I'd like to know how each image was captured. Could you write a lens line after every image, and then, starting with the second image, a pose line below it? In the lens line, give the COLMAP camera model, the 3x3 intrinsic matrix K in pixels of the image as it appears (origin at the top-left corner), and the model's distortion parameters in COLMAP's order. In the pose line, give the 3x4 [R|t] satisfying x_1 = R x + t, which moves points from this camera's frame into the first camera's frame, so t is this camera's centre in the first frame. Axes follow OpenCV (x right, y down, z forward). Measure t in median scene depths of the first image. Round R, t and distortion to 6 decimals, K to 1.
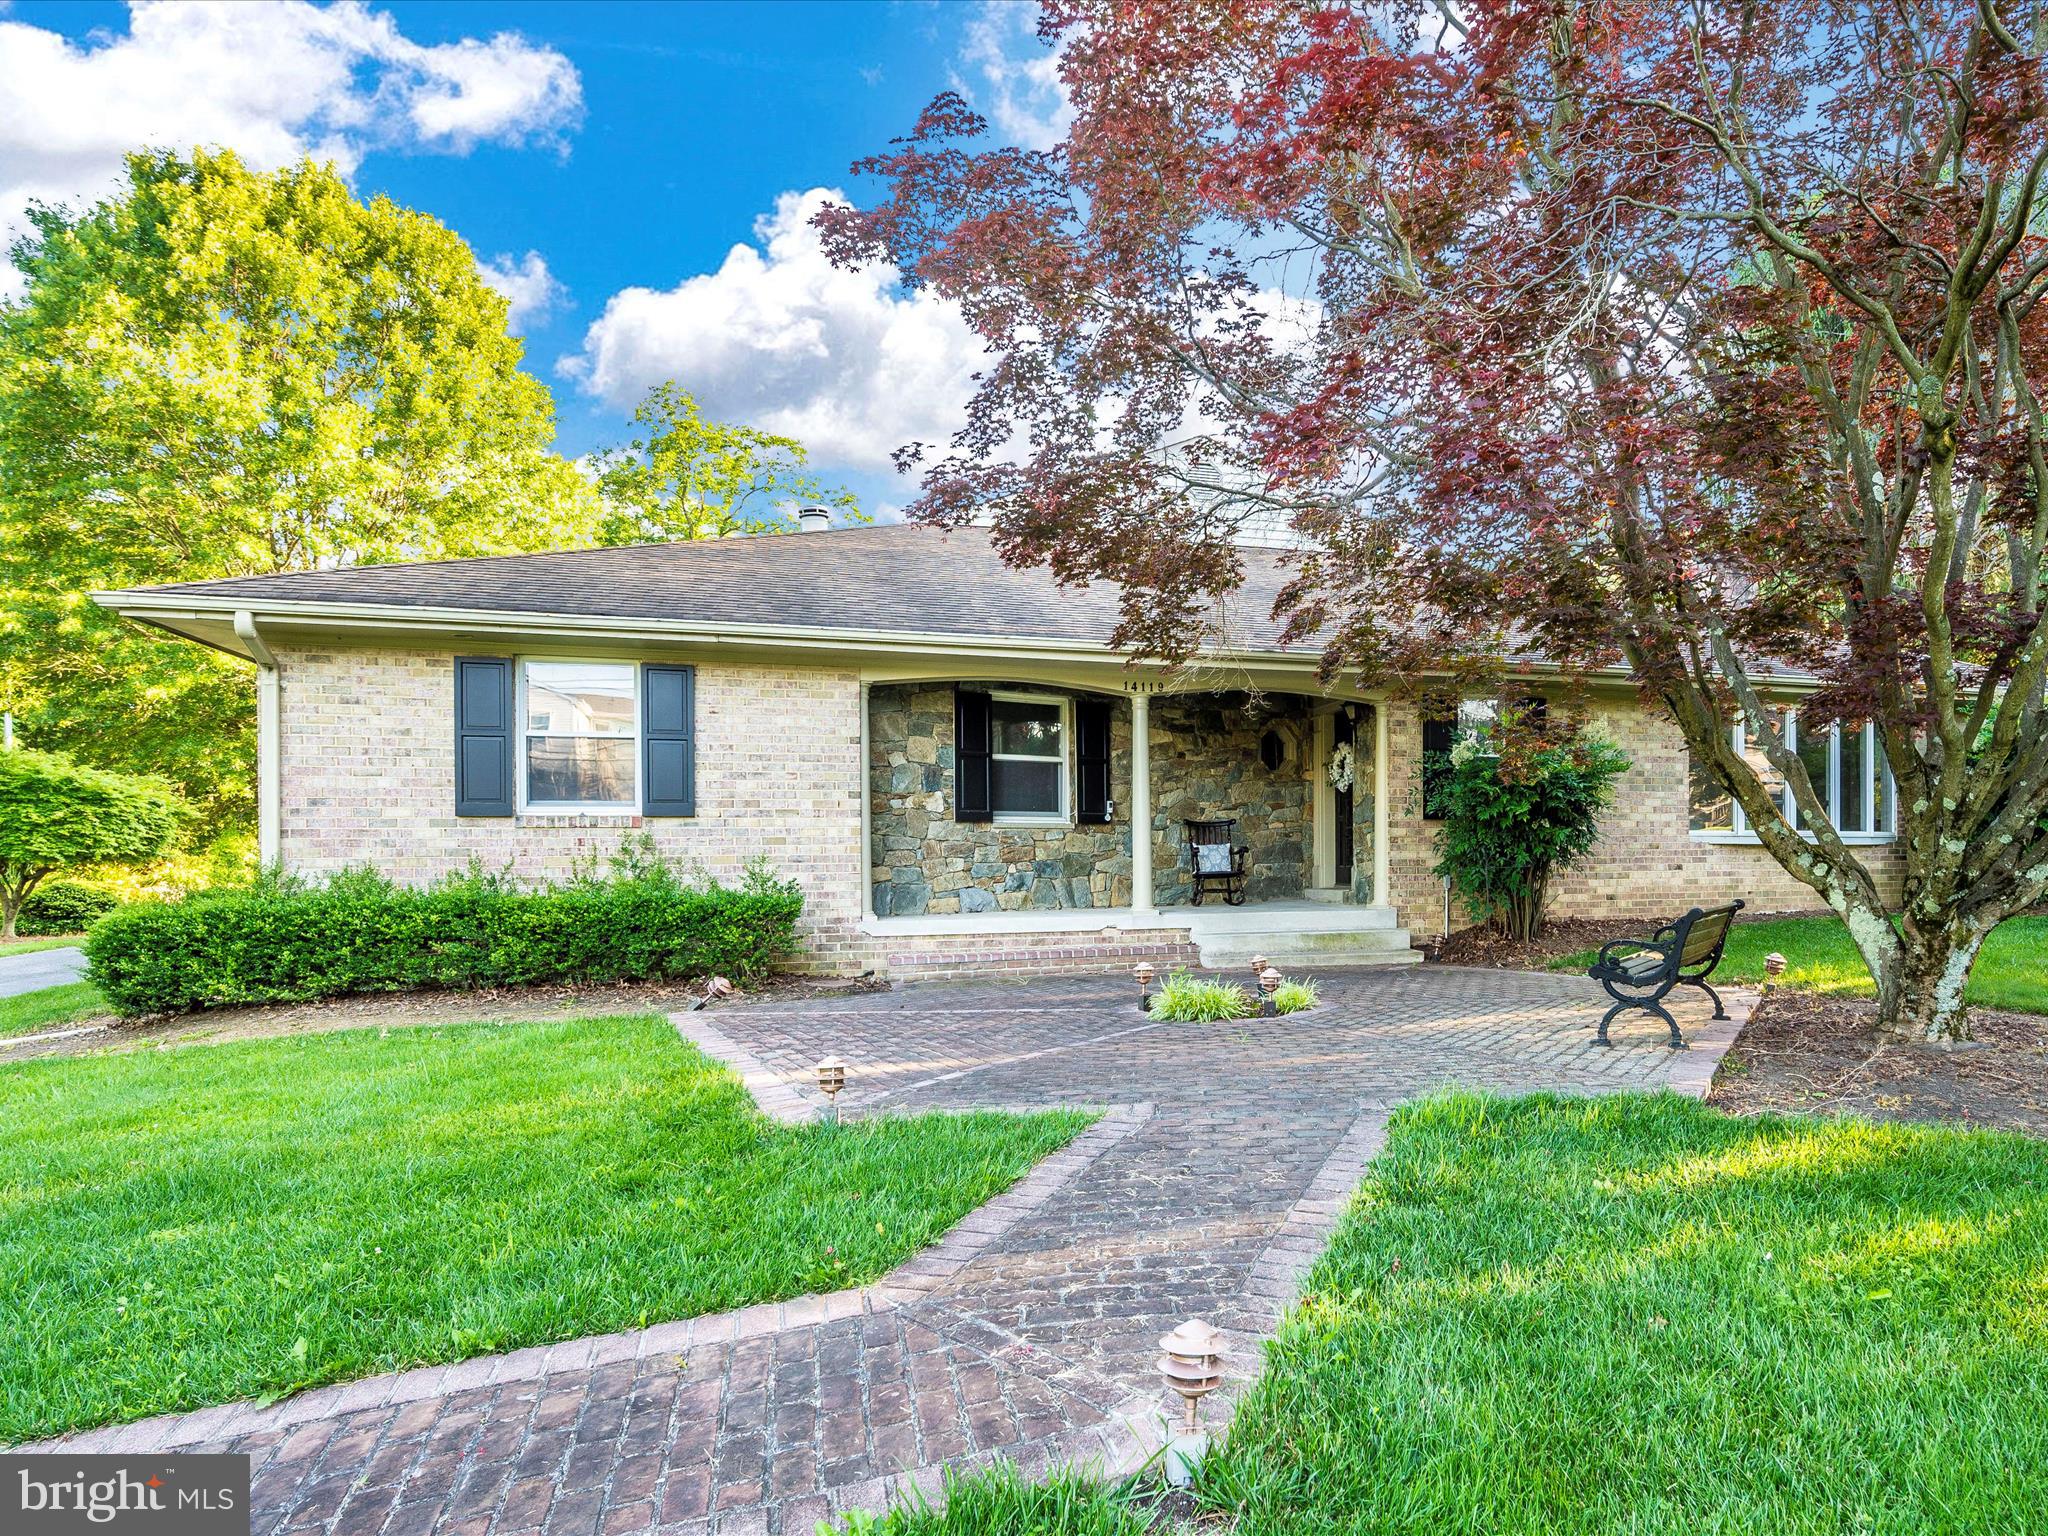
lens RADIAL K [[1795.5, 0, 1024.0], [0, 1795.5, 768.0], [0, 0, 1]] dist [0.053928, 0.001083]
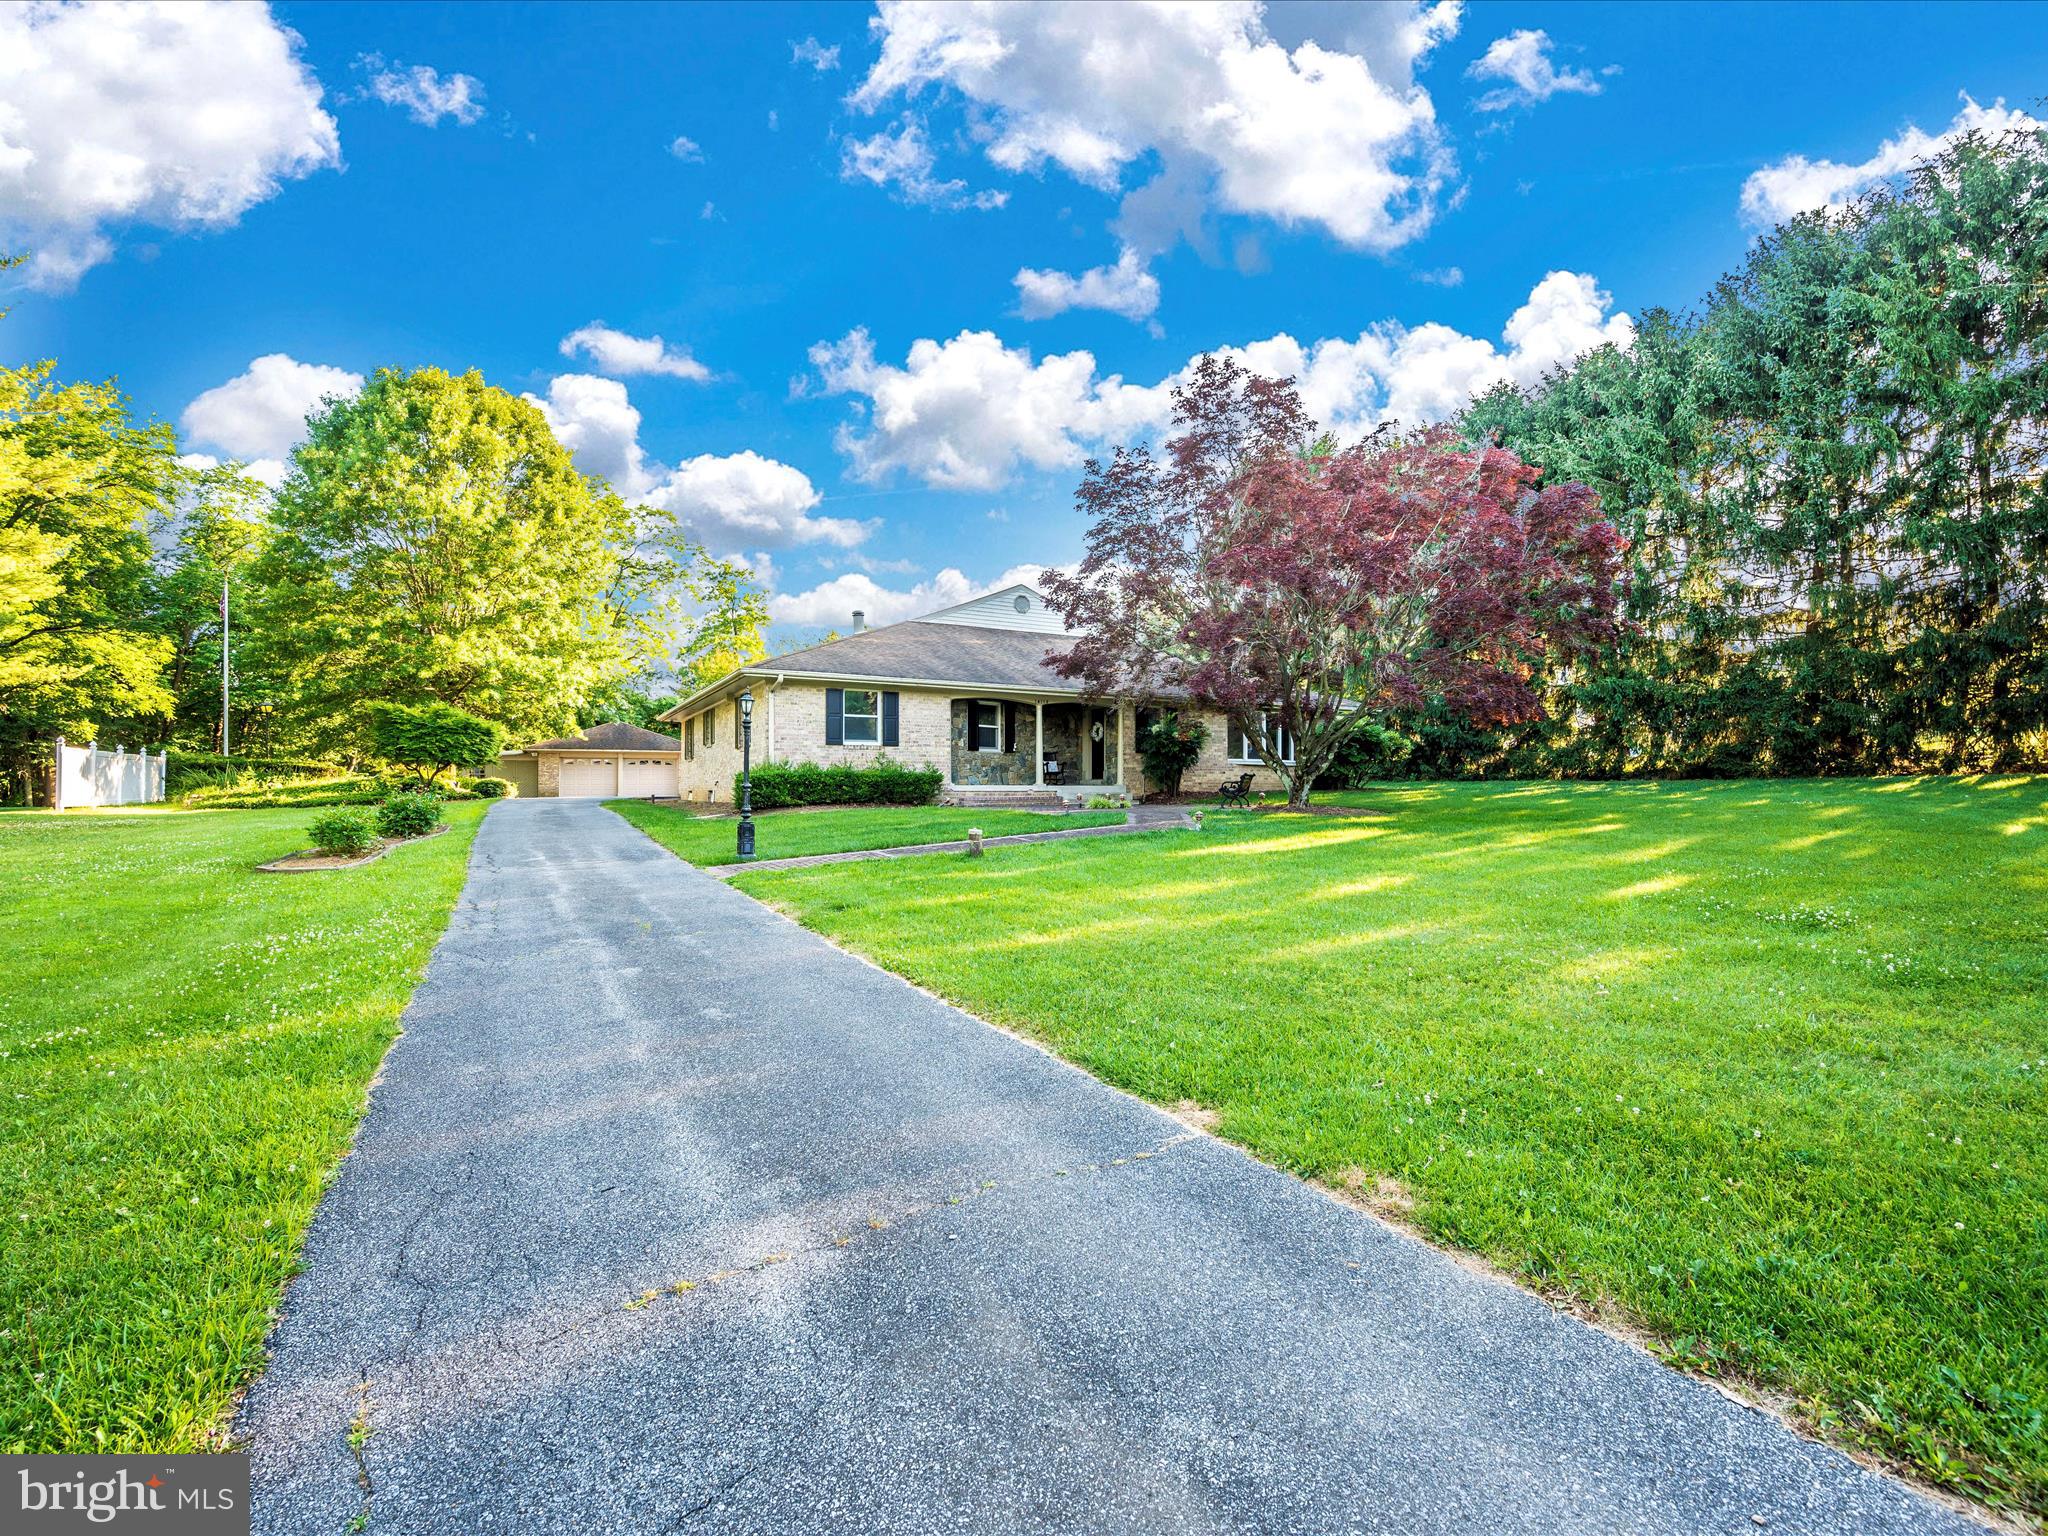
lens RADIAL K [[945.0, 0, 1024.0], [0, 945.0, 768.0], [0, 0, 1]] dist [-0.000507, -0.000012]
pose [[0.987853, 0.016488, 0.154515, -0.164273], [-0.023235, 0.998849, 0.041960, -0.003881], [-0.153645, -0.045041, 0.987099, -0.370051]]
